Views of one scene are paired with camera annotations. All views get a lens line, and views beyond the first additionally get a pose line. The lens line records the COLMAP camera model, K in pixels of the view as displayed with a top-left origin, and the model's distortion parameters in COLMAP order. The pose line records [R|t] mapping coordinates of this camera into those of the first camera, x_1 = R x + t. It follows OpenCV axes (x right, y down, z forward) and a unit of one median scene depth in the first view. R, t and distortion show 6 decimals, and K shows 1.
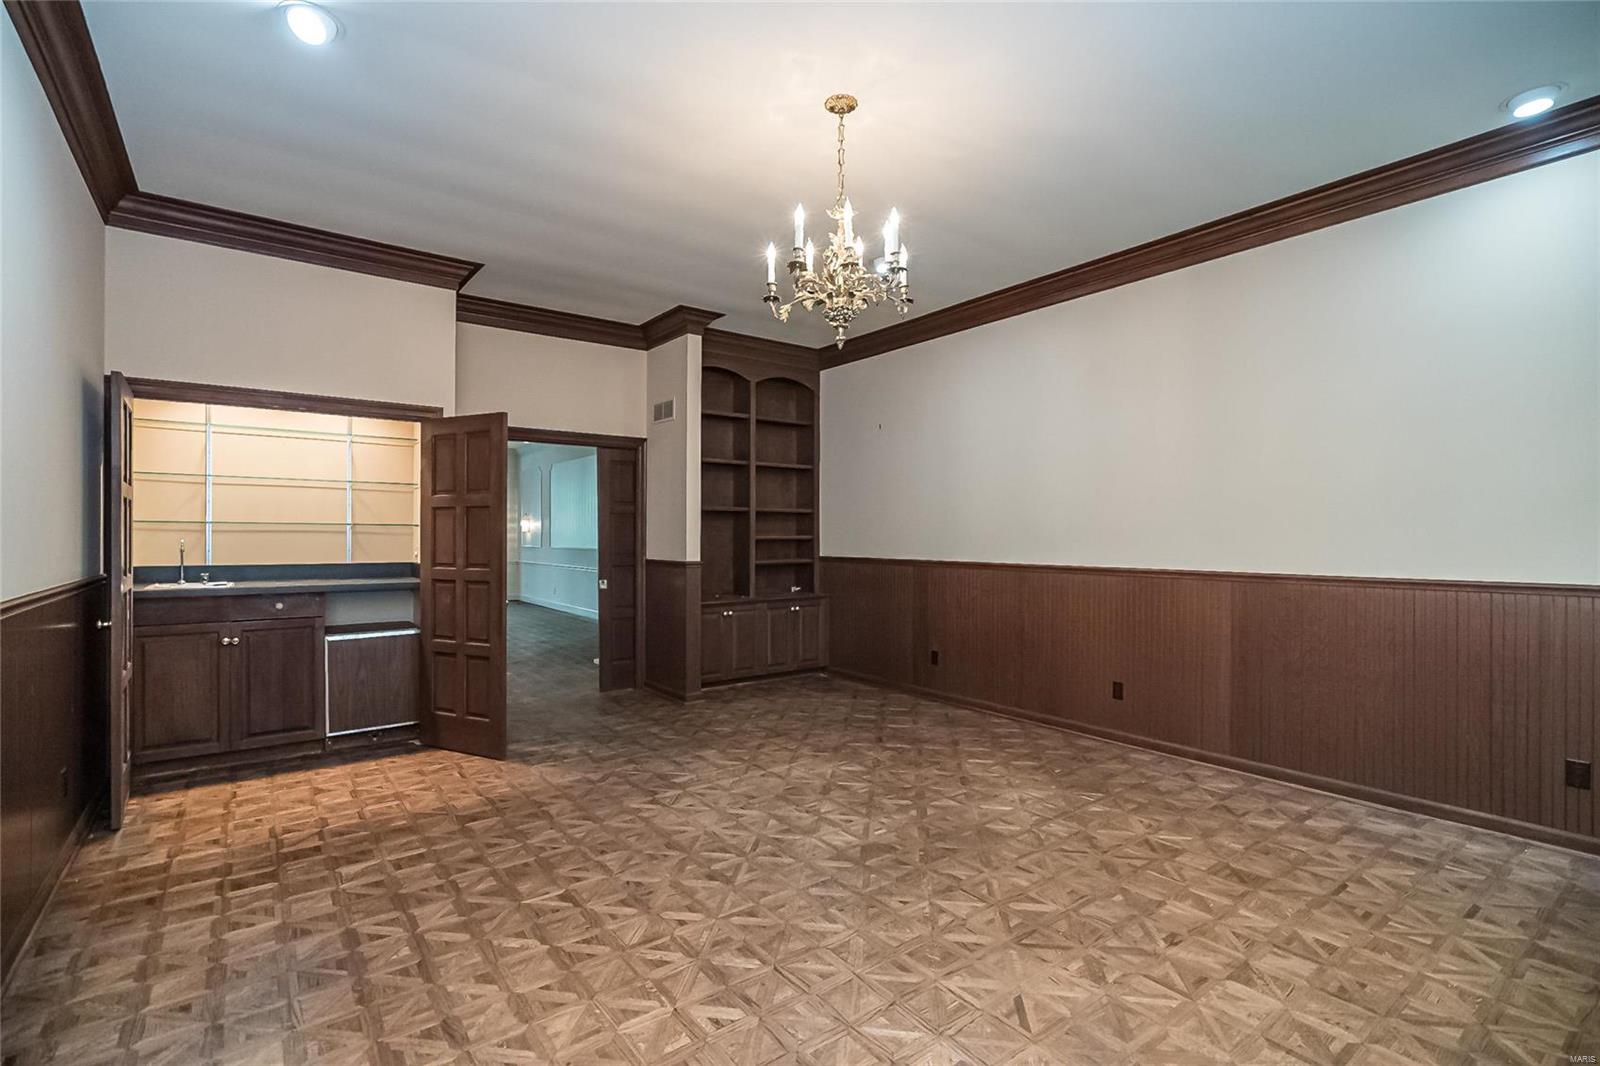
lens RADIAL K [[728.0, 0, 799.6], [0, 728.0, 533.0], [0, 0, 1]] dist [-0.007366, 0.001331]
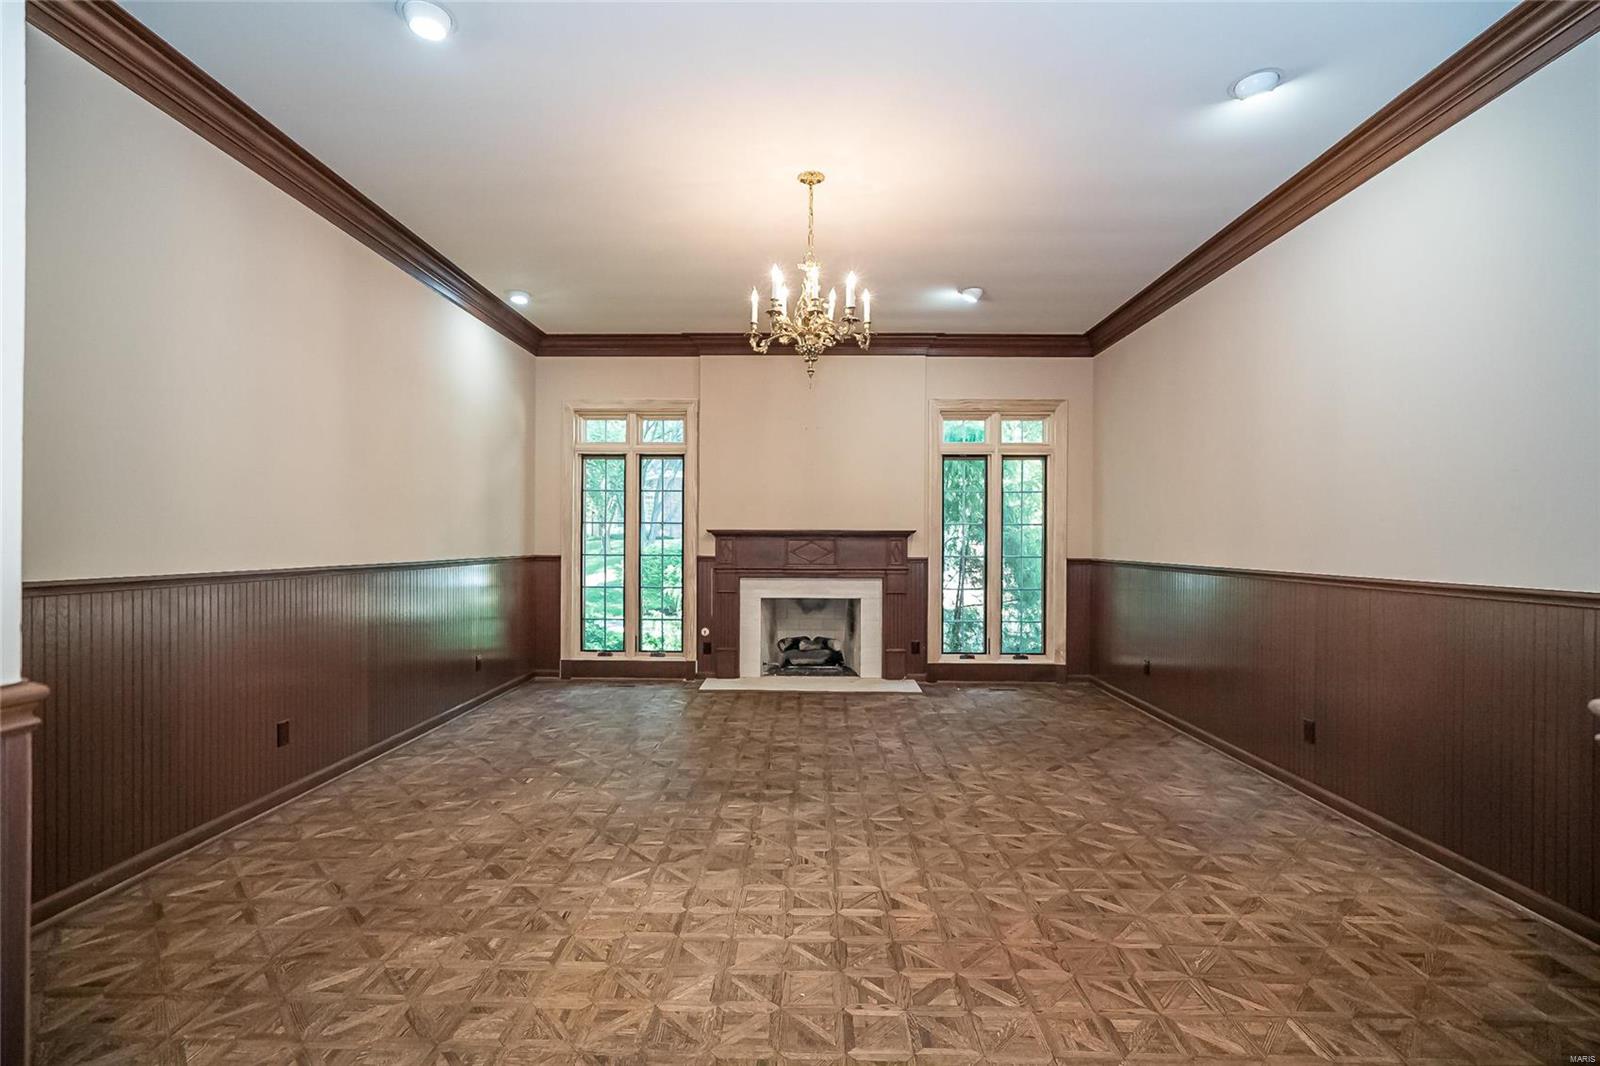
lens RADIAL K [[728.0, 0, 798.1], [0, 728.0, 538.6], [0, 0, 1]] dist [-0.007366, 0.001331]
pose [[-0.784405, -0.007910, 0.620199, -0.657743], [-0.008382, 0.999963, 0.002151, 0.014664], [-0.620193, -0.003511, -0.784442, 1.881829]]
